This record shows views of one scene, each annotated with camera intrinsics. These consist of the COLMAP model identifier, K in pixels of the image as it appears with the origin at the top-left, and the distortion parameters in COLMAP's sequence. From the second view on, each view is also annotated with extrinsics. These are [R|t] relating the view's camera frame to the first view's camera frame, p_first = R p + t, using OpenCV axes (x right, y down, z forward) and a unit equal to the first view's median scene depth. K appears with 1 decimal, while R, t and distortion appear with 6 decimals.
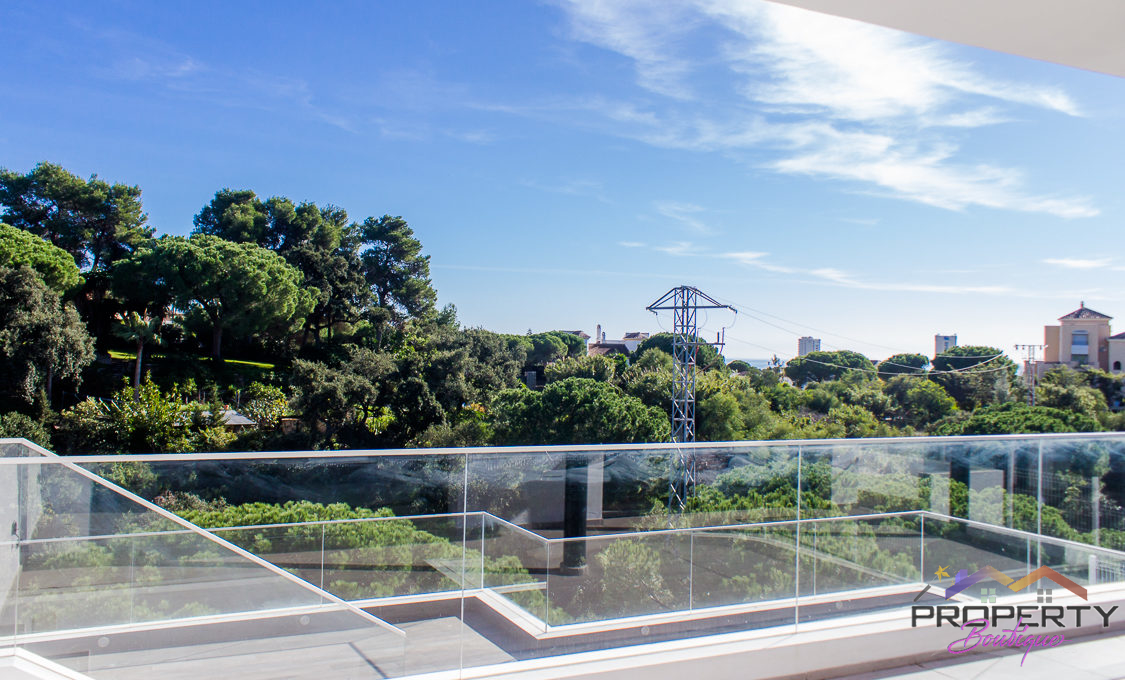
lens RADIAL K [[910.1, 0, 541.8], [0, 910.1, 340.7], [0, 0, 1]] dist [0.006192, 0.010443]
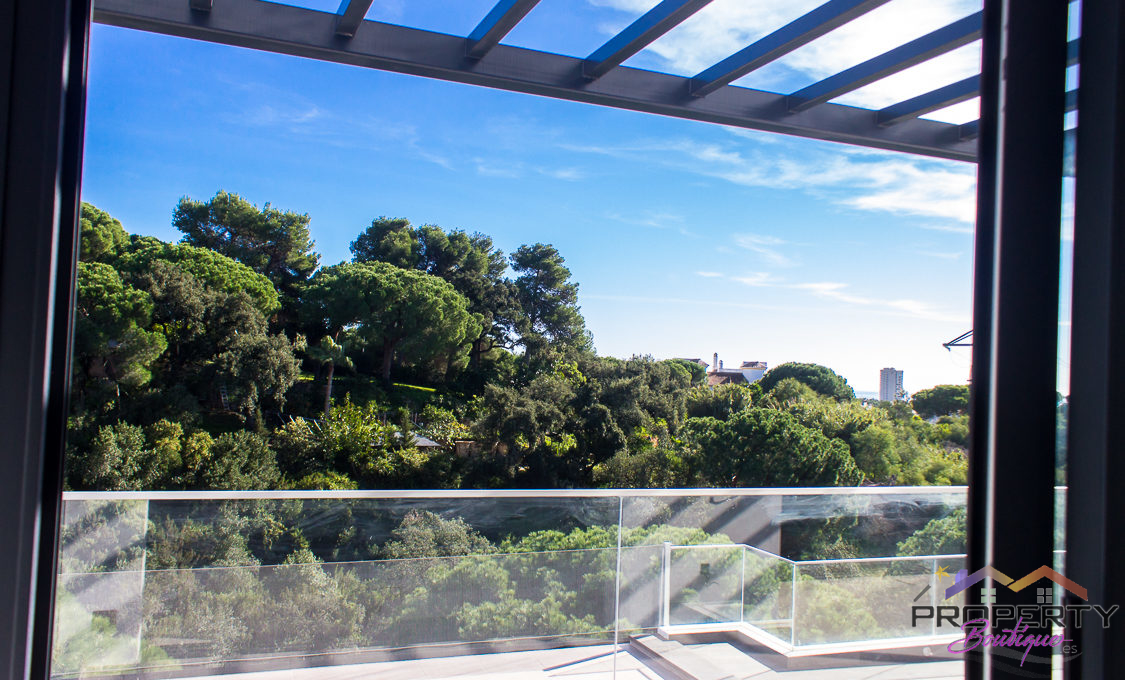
lens RADIAL K [[910.1, 0, 541.8], [0, 910.1, 340.7], [0, 0, 1]] dist [0.006192, 0.010443]
pose [[0.997061, 0.016377, -0.074841, -0.126987], [-0.018397, 0.999483, -0.026384, -0.002565], [0.074370, 0.027683, 0.996846, -0.024793]]
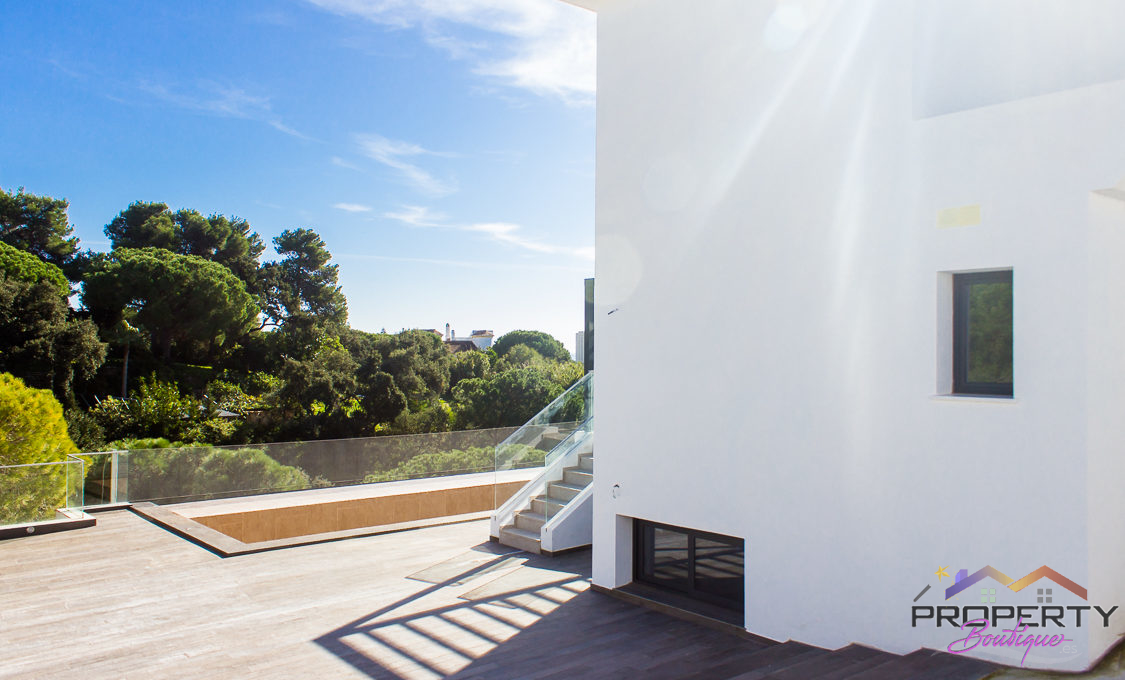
lens RADIAL K [[910.1, 0, 541.8], [0, 910.1, 340.7], [0, 0, 1]] dist [0.006192, 0.010443]
pose [[0.969733, -0.015911, 0.243649, -0.227221], [0.014751, 0.999870, 0.006584, -0.005561], [-0.243722, -0.002791, 0.969841, -0.217491]]
